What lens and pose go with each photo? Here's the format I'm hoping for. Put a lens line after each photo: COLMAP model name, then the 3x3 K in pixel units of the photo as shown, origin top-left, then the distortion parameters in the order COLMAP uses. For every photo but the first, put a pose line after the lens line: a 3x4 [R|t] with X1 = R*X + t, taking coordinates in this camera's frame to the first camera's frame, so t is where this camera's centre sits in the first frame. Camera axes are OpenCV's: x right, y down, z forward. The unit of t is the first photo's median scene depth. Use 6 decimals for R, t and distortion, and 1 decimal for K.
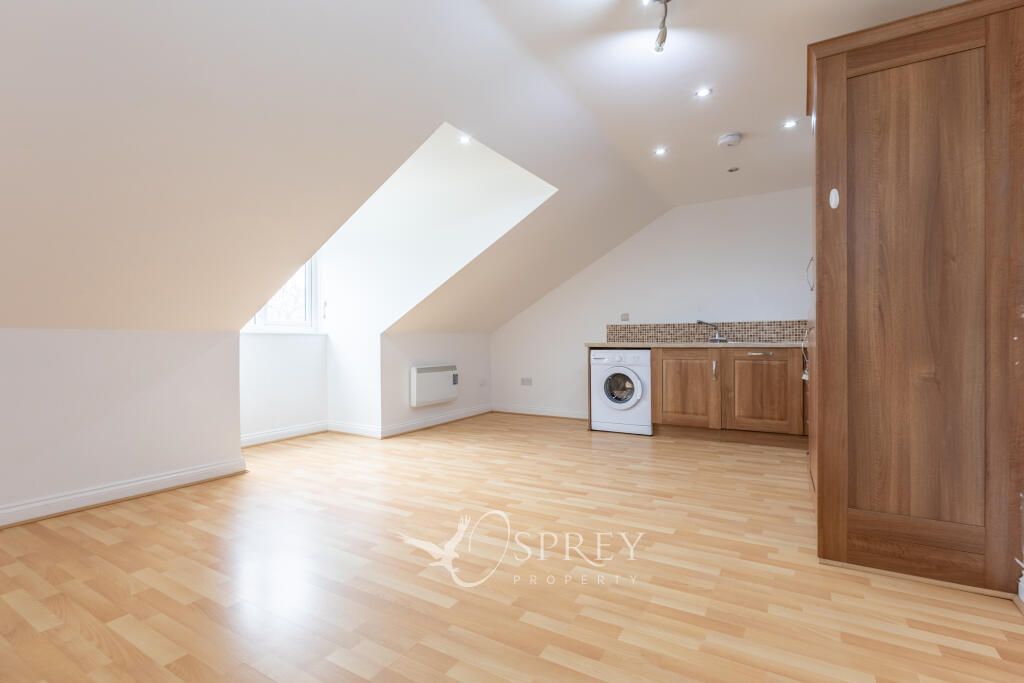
lens RADIAL K [[470.2, 0, 512.7], [0, 470.2, 342.4], [0, 0, 1]] dist [0.000598, -0.000138]
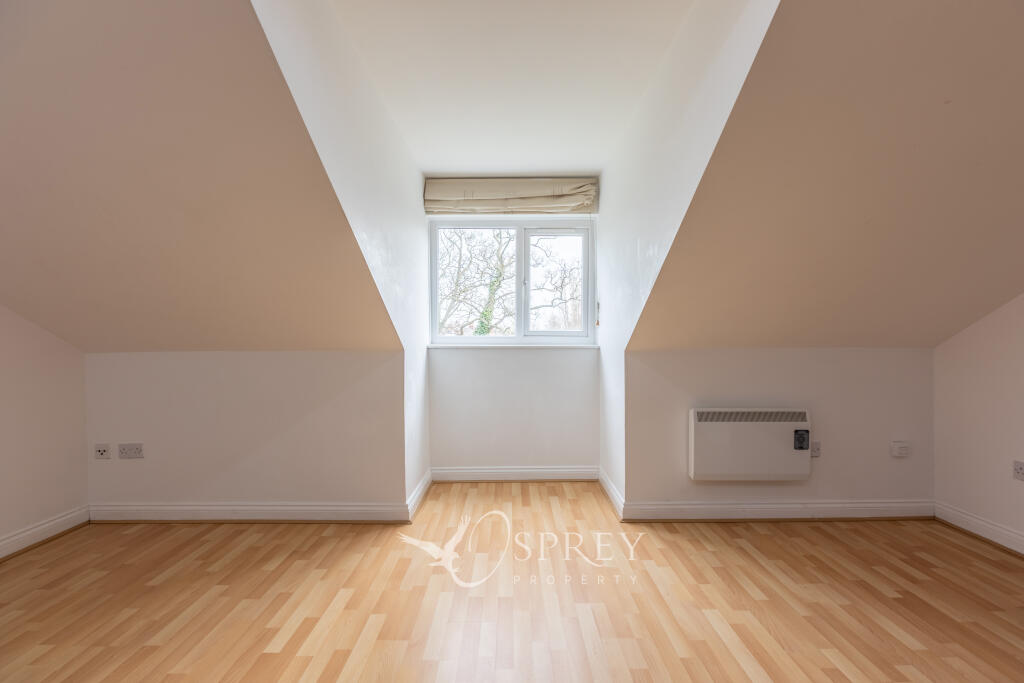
lens RADIAL K [[470.2, 0, 513.3], [0, 470.2, 341.4], [0, 0, 1]] dist [0.000598, -0.000138]
pose [[0.531127, 0.014786, -0.847163, 0.167613], [-0.002943, 0.999874, 0.015606, -0.041201], [0.847287, -0.005795, 0.531104, 0.539112]]
